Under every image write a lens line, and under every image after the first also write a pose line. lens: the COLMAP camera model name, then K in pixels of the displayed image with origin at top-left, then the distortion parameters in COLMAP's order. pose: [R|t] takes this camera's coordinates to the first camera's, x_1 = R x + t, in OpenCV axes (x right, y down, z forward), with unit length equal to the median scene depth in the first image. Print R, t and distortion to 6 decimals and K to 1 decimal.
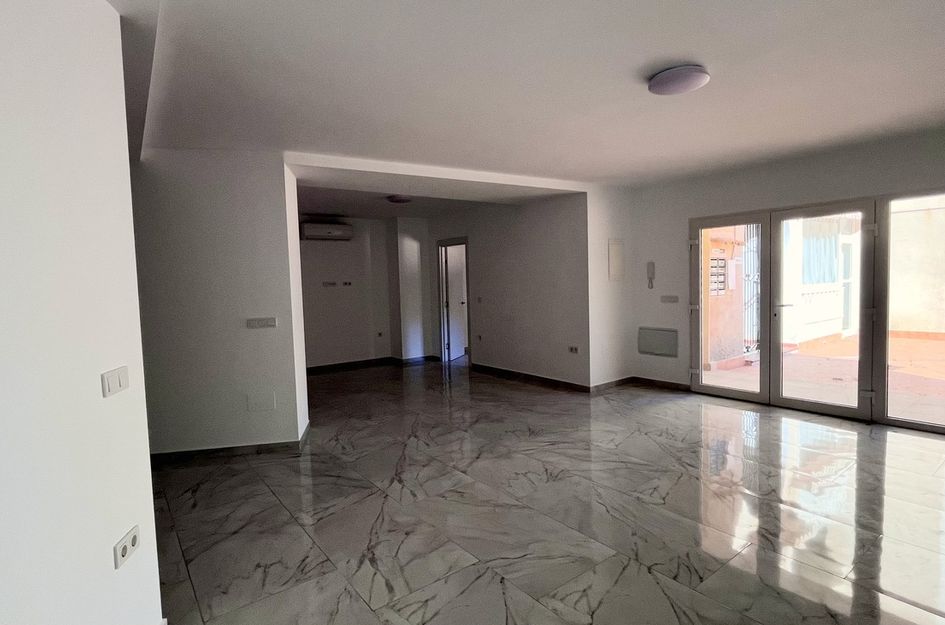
lens RADIAL K [[453.5, 0, 472.5], [0, 453.5, 312.5], [0, 0, 1]] dist [0.001116, 0.000505]
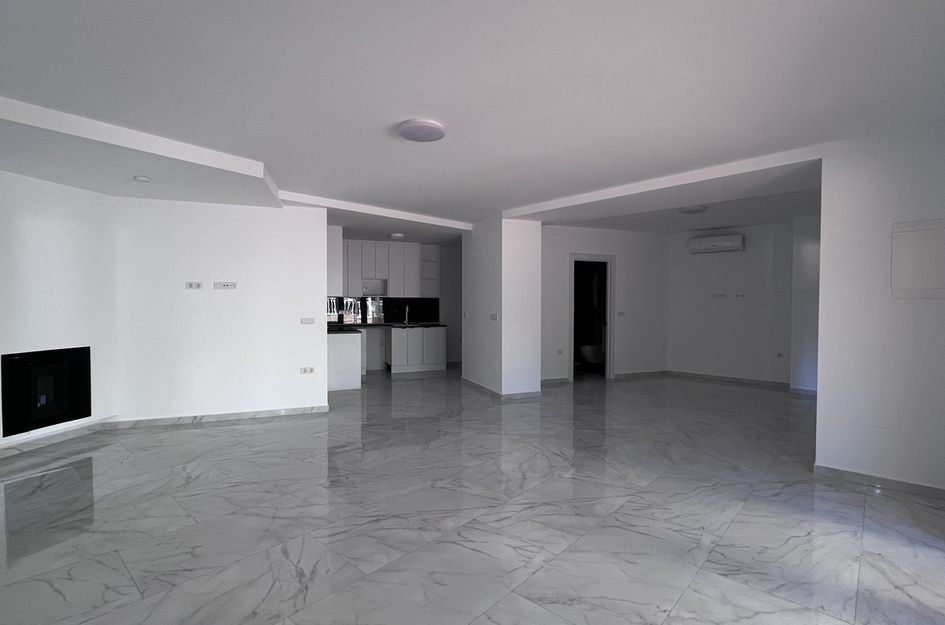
lens RADIAL K [[453.5, 0, 472.5], [0, 453.5, 312.5], [0, 0, 1]] dist [0.001116, 0.000505]
pose [[0.187452, 0.051984, -0.980897, 0.768401], [-0.072709, 0.996594, 0.038921, -0.037528], [0.979579, 0.064024, 0.190594, 0.396256]]
